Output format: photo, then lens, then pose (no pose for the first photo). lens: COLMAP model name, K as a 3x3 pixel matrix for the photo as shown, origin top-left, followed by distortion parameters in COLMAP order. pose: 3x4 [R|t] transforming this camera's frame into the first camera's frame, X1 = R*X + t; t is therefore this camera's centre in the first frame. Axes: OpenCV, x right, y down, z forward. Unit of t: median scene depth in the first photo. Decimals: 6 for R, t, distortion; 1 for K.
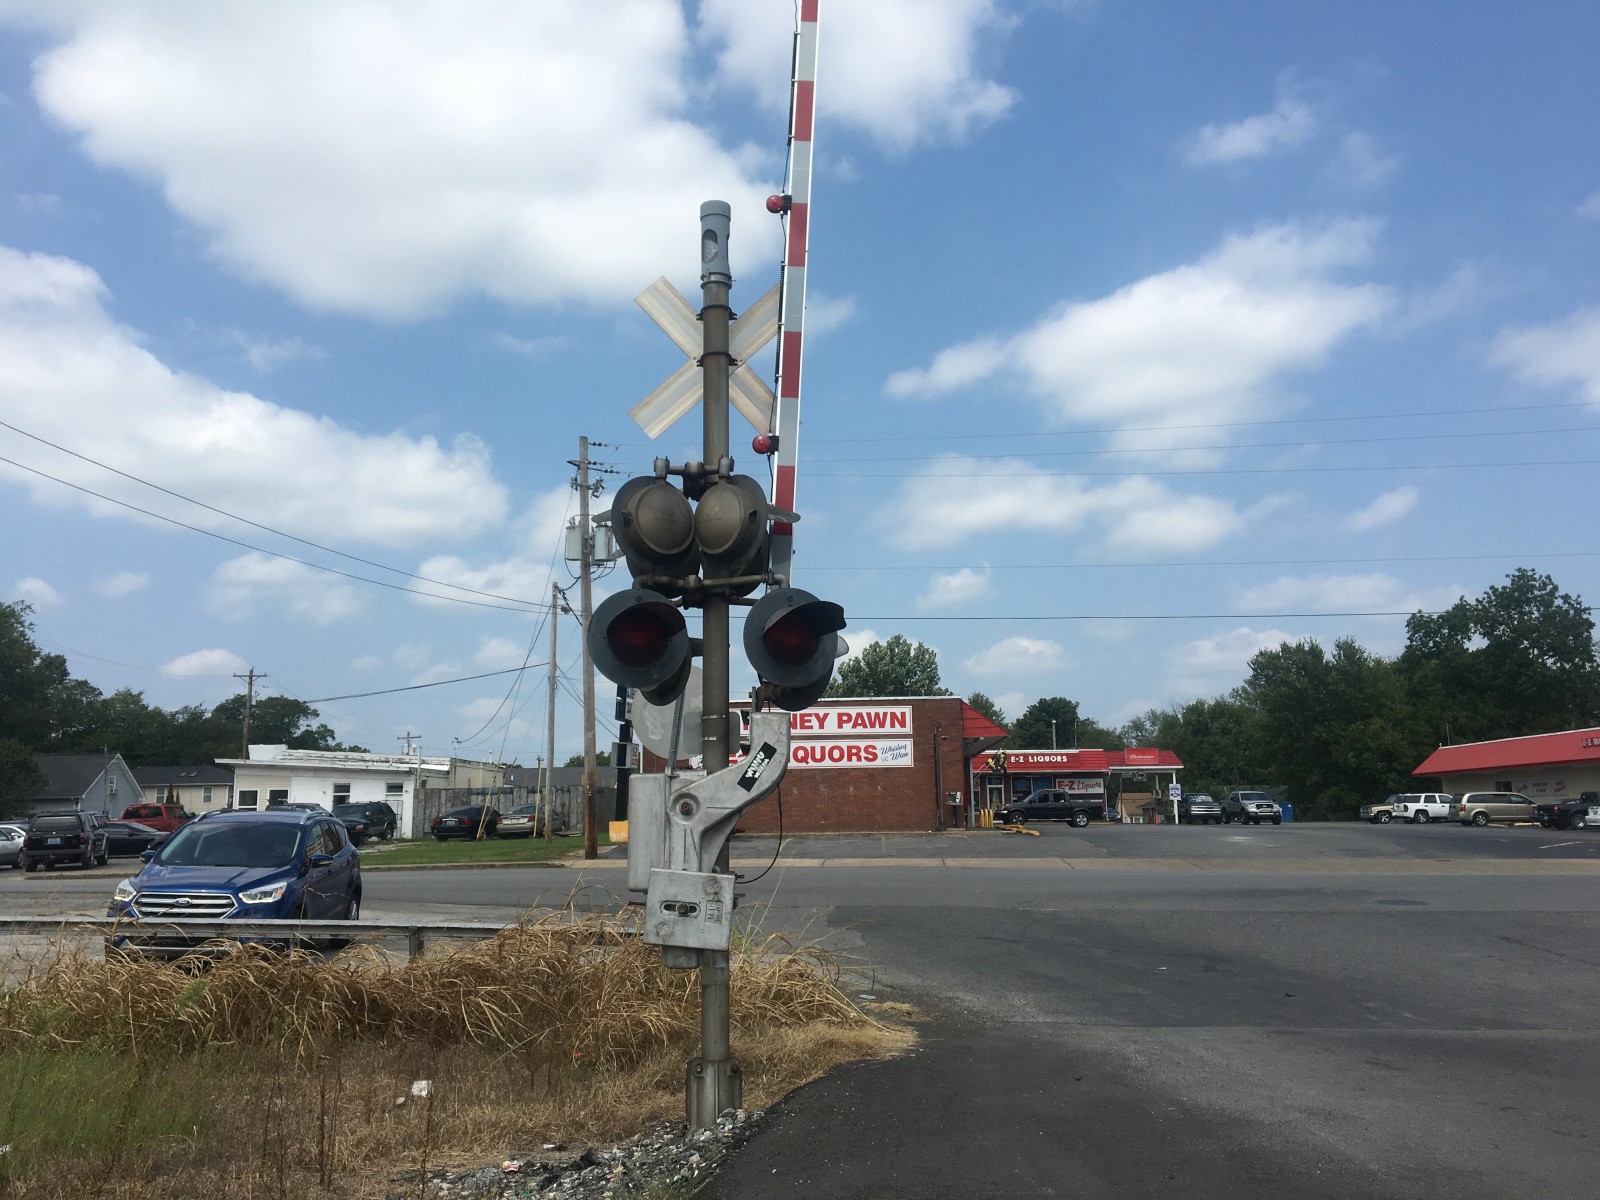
lens RADIAL K [[1334.3, 0, 751.7], [0, 1334.3, 590.5], [0, 0, 1]] dist [0.093905, -0.138291]
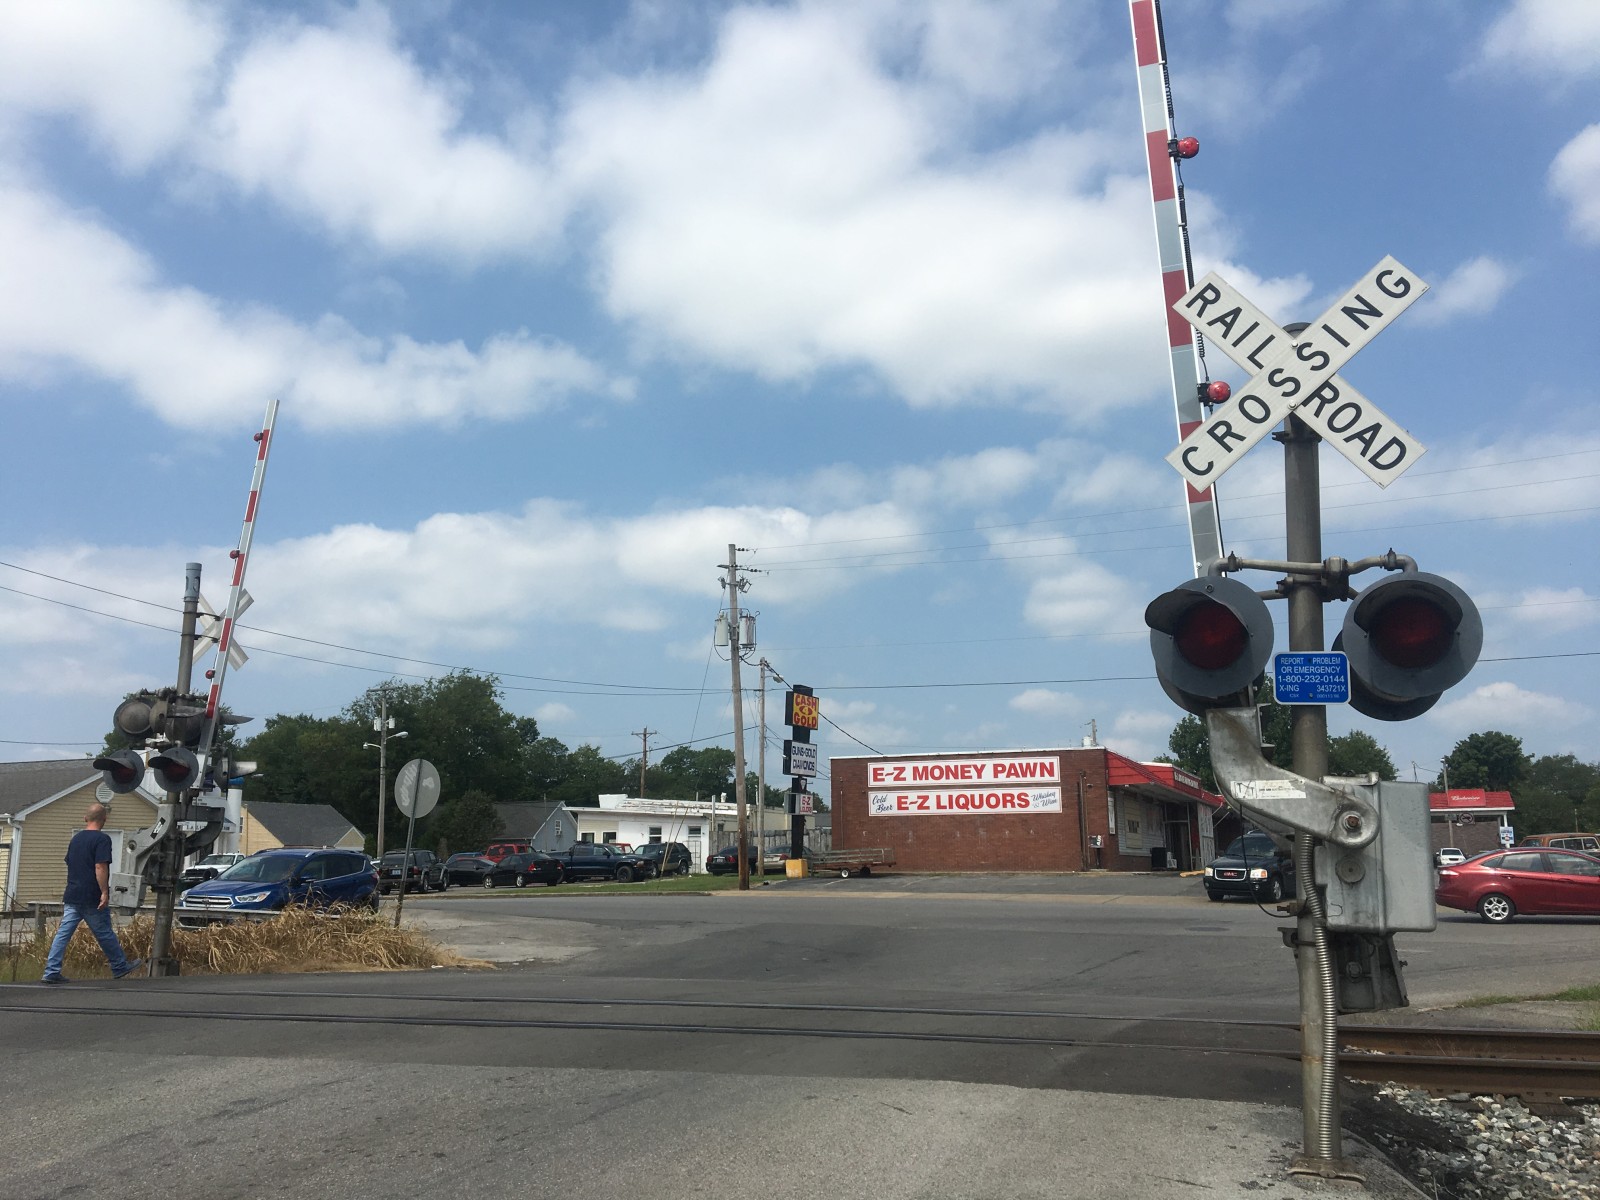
lens RADIAL K [[1334.3, 0, 751.7], [0, 1334.3, 590.5], [0, 0, 1]] dist [0.093905, -0.138291]
pose [[0.936755, -0.064299, -0.344030, 0.270641], [0.053699, 0.997745, -0.040262, -0.018956], [0.345843, 0.019242, 0.938095, -0.124652]]
